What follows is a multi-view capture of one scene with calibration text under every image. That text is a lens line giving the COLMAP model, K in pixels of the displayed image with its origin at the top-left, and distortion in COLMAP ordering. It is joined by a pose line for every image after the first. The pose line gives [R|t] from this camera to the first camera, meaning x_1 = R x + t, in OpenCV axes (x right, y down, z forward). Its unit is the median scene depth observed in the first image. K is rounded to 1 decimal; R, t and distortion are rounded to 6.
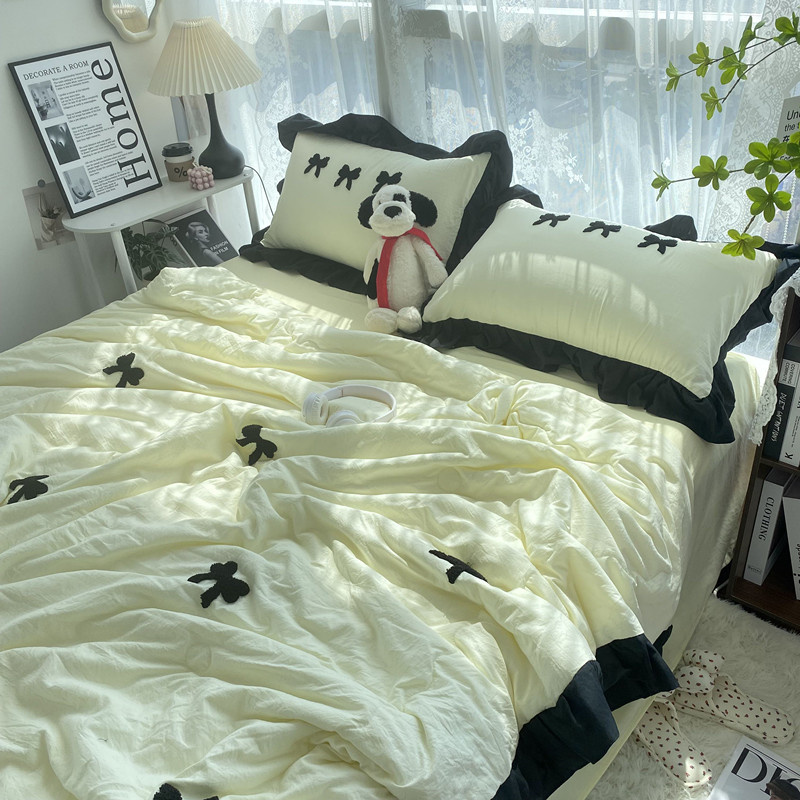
lens RADIAL K [[814.6, 0, 395.6], [0, 814.6, 412.6], [0, 0, 1]] dist [0.015126, 0.000000]
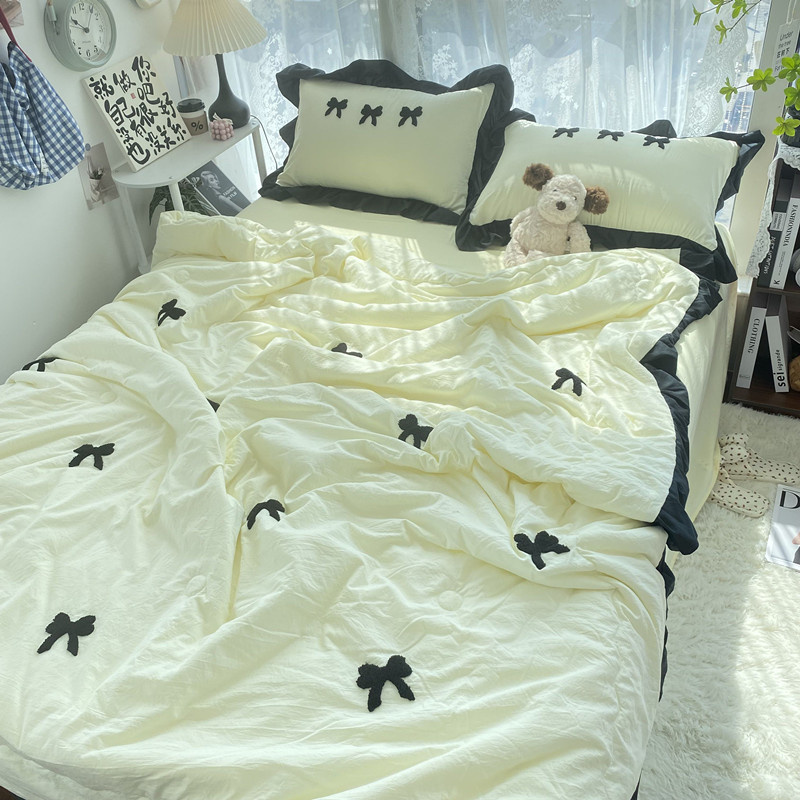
lens RADIAL K [[843.9, 0, 398.3], [0, 843.9, 410.4], [0, 0, 1]] dist [0.006242, 0.000000]
pose [[0.959997, -0.166695, 0.224987, -0.364455], [0.154576, 0.985457, 0.070575, 0.047471], [-0.233479, -0.032974, 0.971803, -0.194061]]
